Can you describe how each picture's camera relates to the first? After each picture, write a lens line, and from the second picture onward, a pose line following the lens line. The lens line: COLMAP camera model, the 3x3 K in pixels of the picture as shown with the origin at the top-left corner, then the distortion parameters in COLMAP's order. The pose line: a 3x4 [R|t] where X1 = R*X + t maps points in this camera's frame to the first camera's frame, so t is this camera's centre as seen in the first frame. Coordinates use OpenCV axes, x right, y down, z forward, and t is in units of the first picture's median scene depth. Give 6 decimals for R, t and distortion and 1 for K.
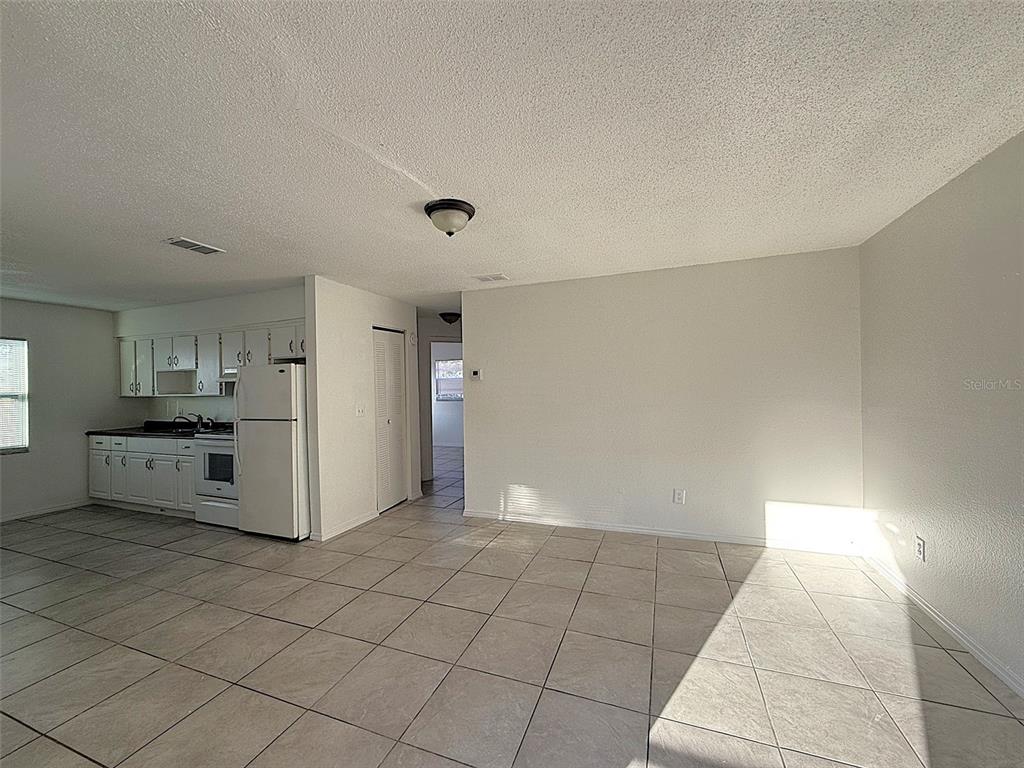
lens RADIAL K [[410.5, 0, 512.0], [0, 410.5, 384.0], [0, 0, 1]] dist [-0.000712, -0.000149]
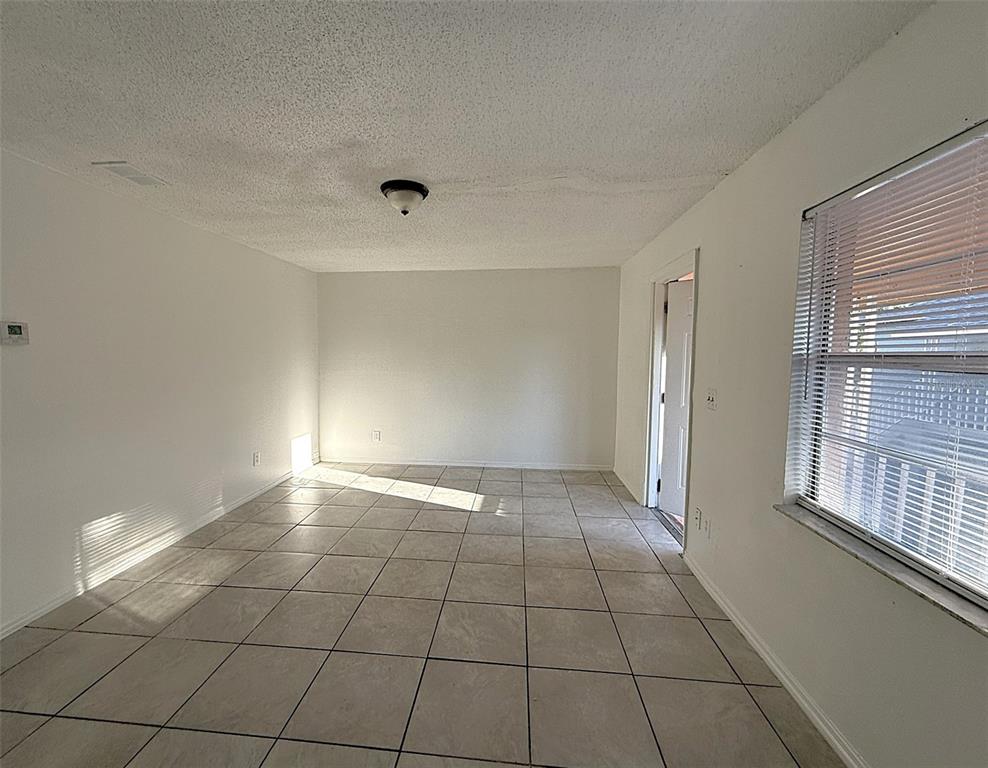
lens RADIAL K [[380.8, 0, 494.0], [0, 380.8, 384.0], [0, 0, 1]] dist [-0.000559, -0.000077]
pose [[-0.262431, -0.058820, 0.963156, -0.461878], [-0.001268, 0.998161, 0.060612, 0.006691], [-0.964950, 0.014686, -0.262023, 0.408167]]
